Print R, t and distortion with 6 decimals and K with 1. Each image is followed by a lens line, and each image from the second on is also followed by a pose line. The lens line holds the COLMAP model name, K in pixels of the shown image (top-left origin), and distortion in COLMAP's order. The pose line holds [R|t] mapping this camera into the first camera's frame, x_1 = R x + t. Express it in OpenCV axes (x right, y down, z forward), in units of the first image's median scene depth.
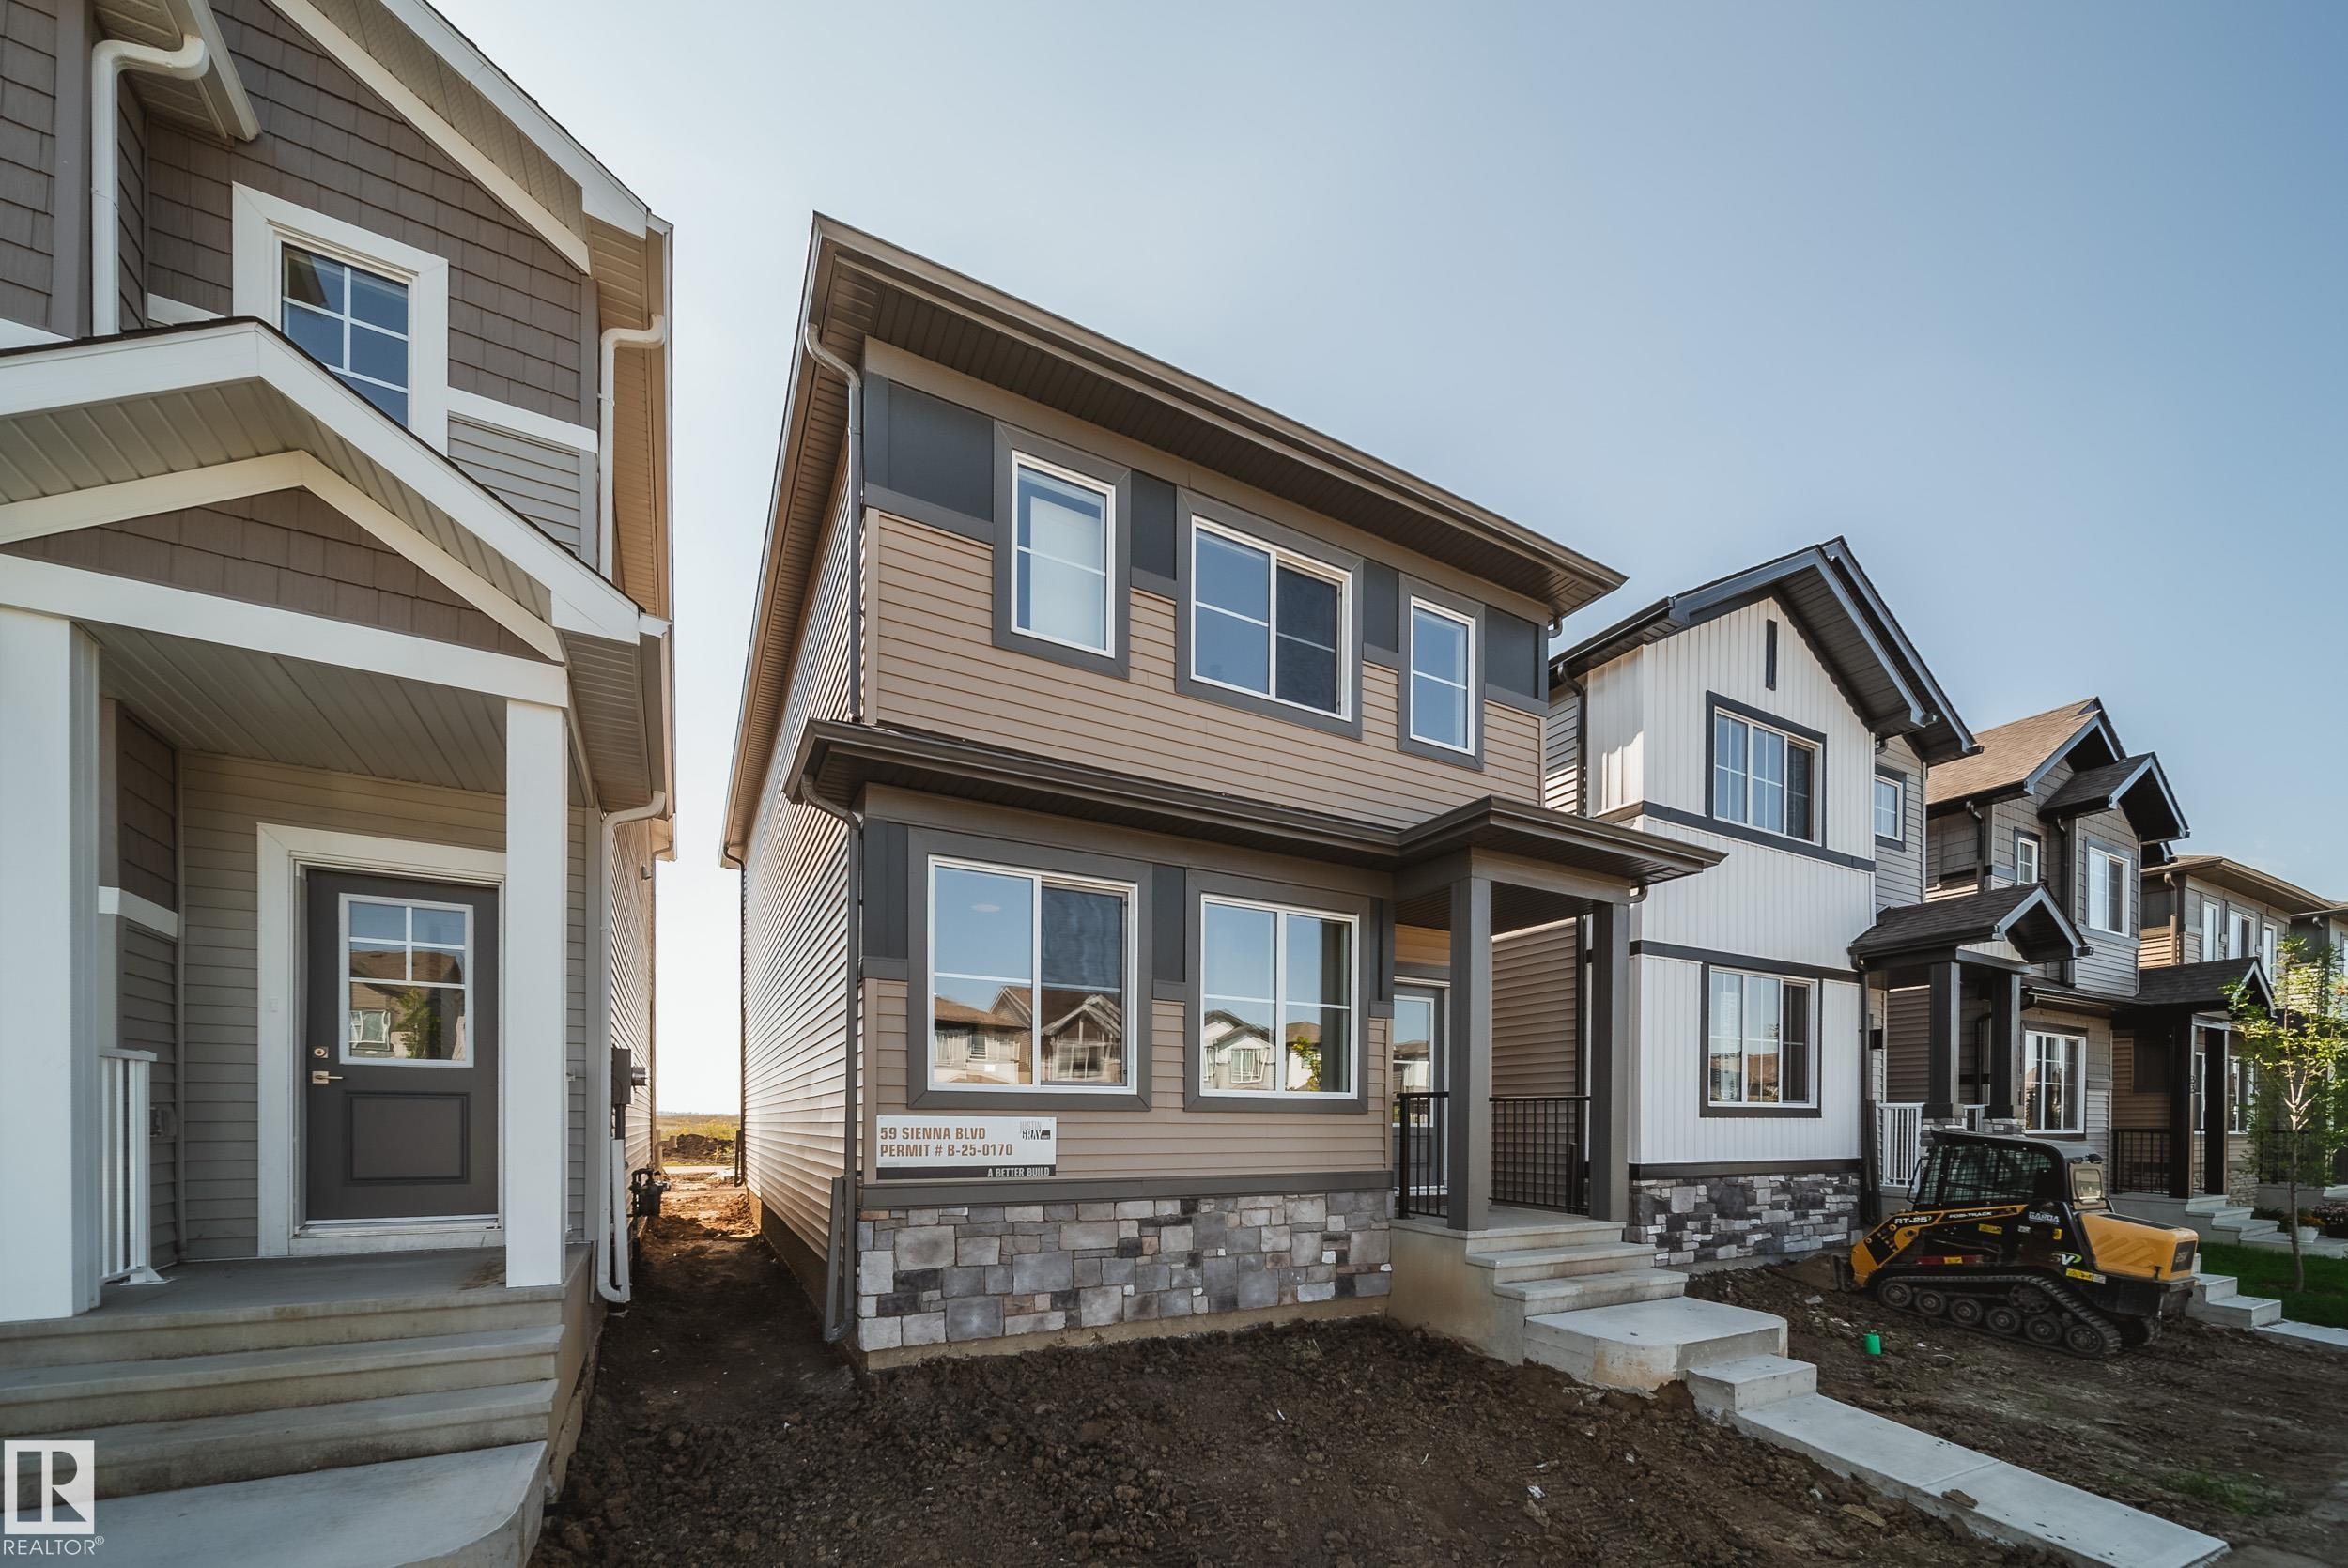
lens RADIAL K [[803.8, 0, 1184.5], [0, 803.8, 822.8], [0, 0, 1]] dist [-0.000841, -0.000135]
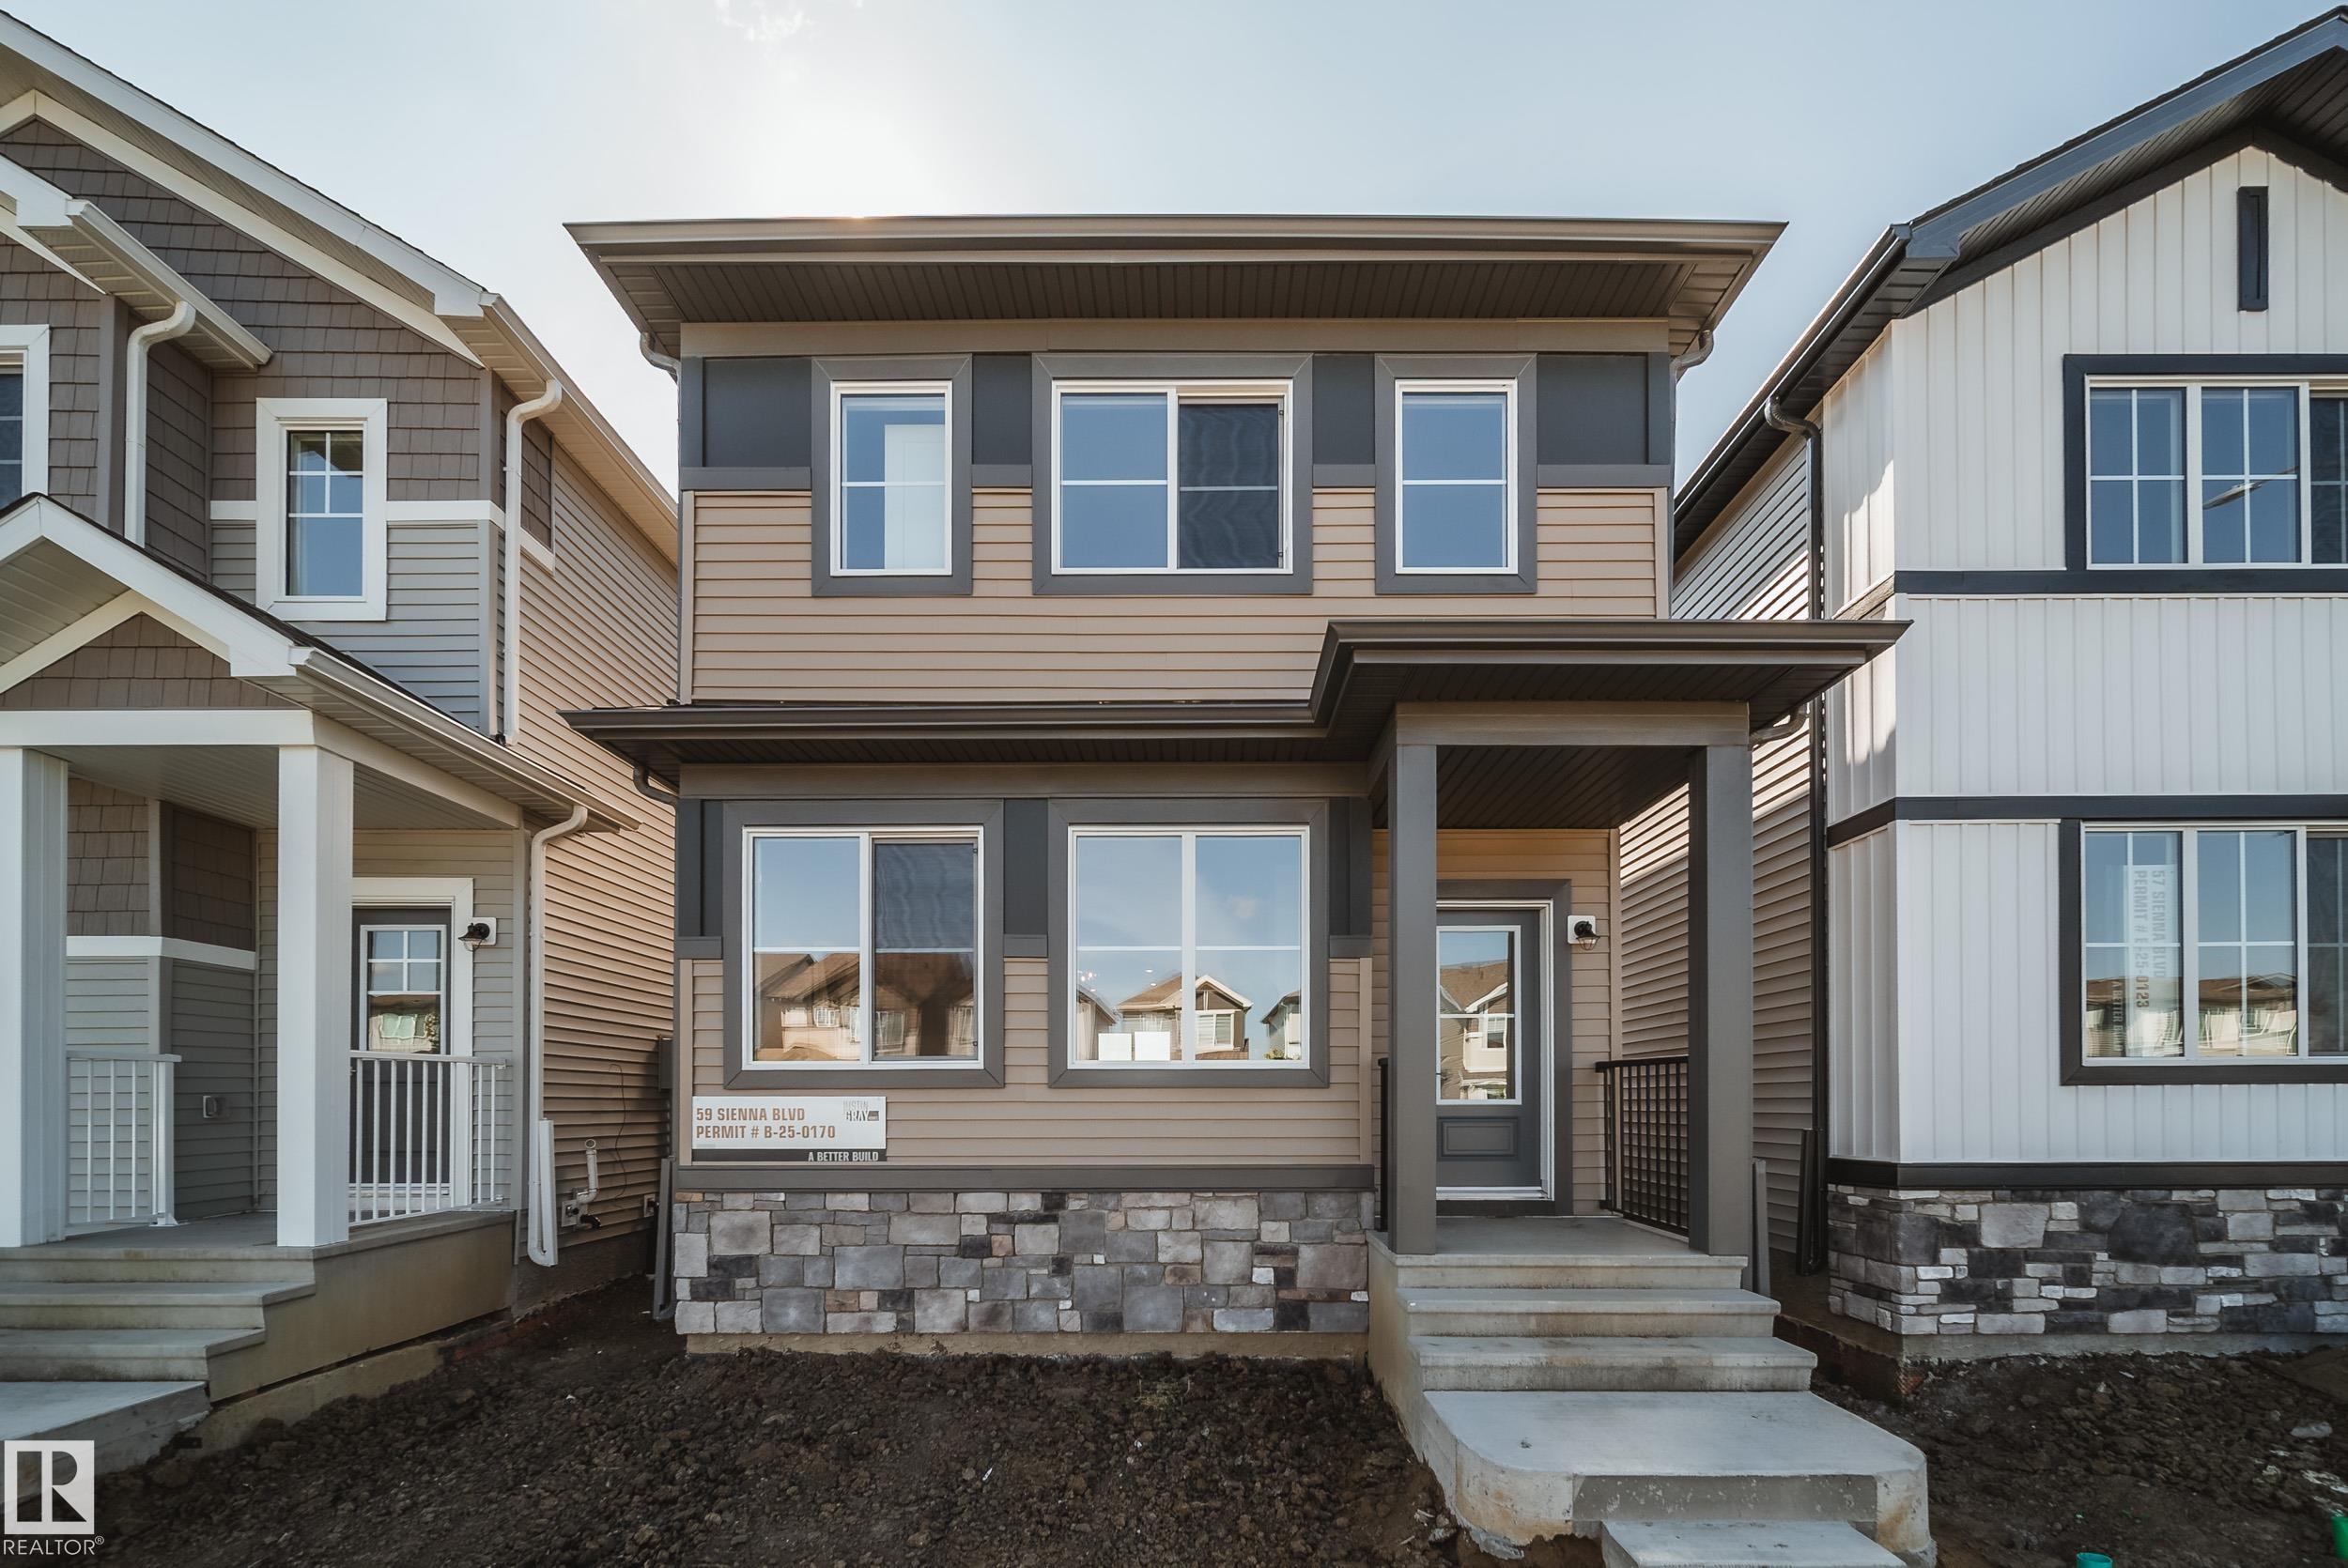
lens RADIAL K [[859.4, 0, 1179.1], [0, 859.4, 810.3], [0, 0, 1]] dist [-0.000469, -0.000593]
pose [[0.889716, -0.153515, -0.429928, 0.562482], [0.165655, 0.986140, -0.009308, 0.110493], [0.425398, -0.062939, 0.902815, 0.283045]]
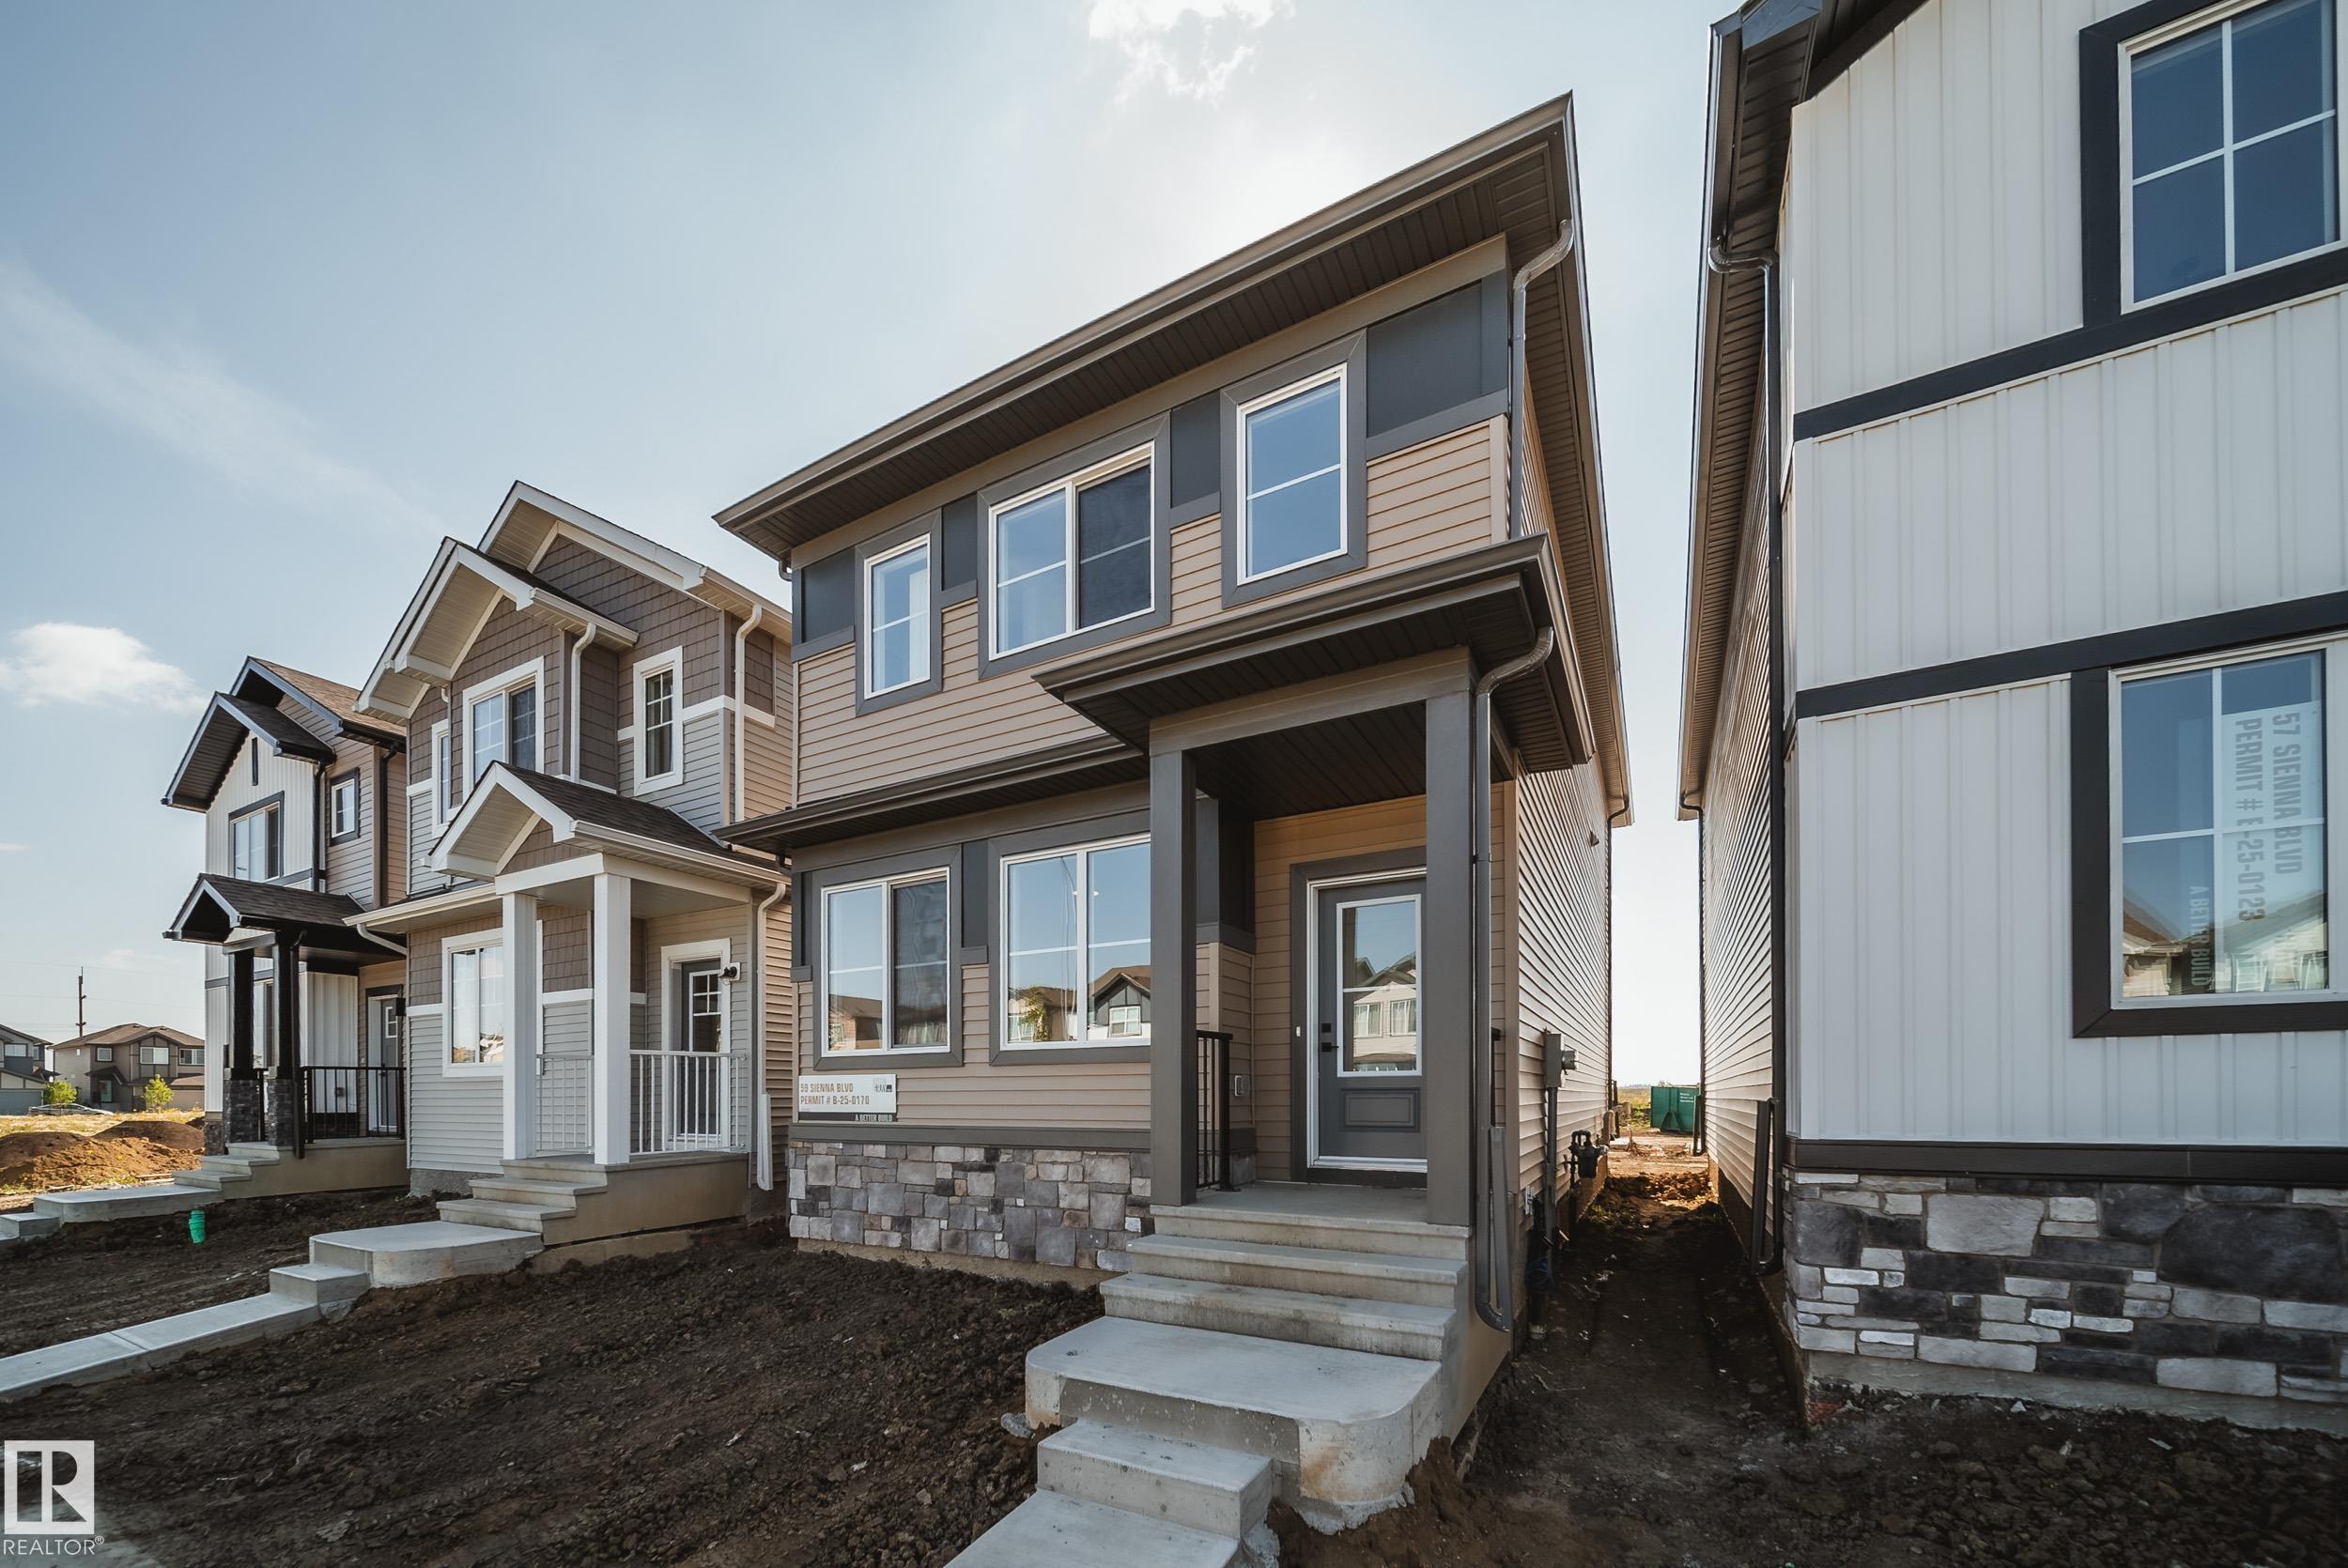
lens RADIAL K [[827.6, 0, 1174.0], [0, 827.6, 784.0], [0, 0, 1]] dist [-0.000535, -0.000468]
pose [[0.566359, -0.296861, -0.768837, 1.123763], [0.295557, 0.943984, -0.146768, 0.247662], [0.769340, -0.144112, 0.622373, 0.578186]]
